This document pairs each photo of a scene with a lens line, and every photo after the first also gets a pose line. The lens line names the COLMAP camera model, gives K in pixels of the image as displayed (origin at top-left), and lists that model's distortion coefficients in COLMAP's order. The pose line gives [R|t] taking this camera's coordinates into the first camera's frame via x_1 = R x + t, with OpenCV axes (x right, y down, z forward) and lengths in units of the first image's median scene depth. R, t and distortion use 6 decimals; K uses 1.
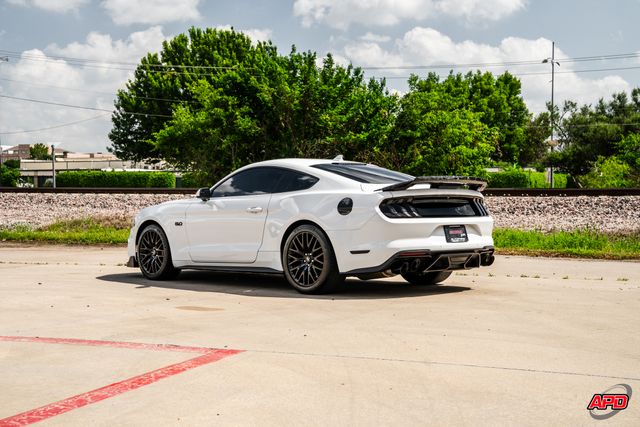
lens RADIAL K [[923.0, 0, 296.7], [0, 923.0, 241.7], [0, 0, 1]] dist [0.159773, 0.000000]
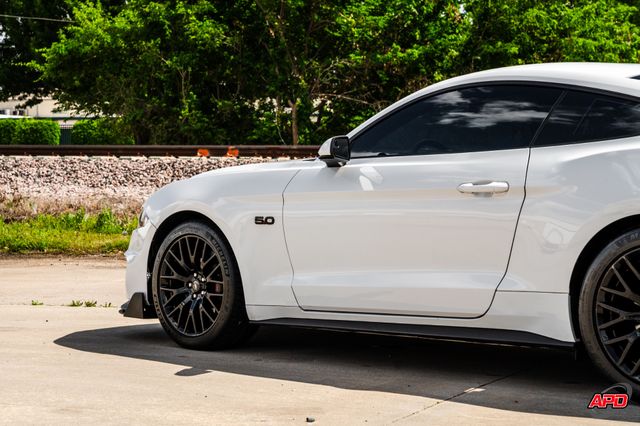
lens RADIAL K [[1500.9, 0, 254.0], [0, 1500.9, 196.5], [0, 0, 1]] dist [0.346450, 0.000000]
pose [[0.999827, -0.002350, 0.018474, -0.134080], [0.002823, 0.999668, -0.025624, -0.011688], [-0.018407, 0.025672, 0.999501, 0.279878]]
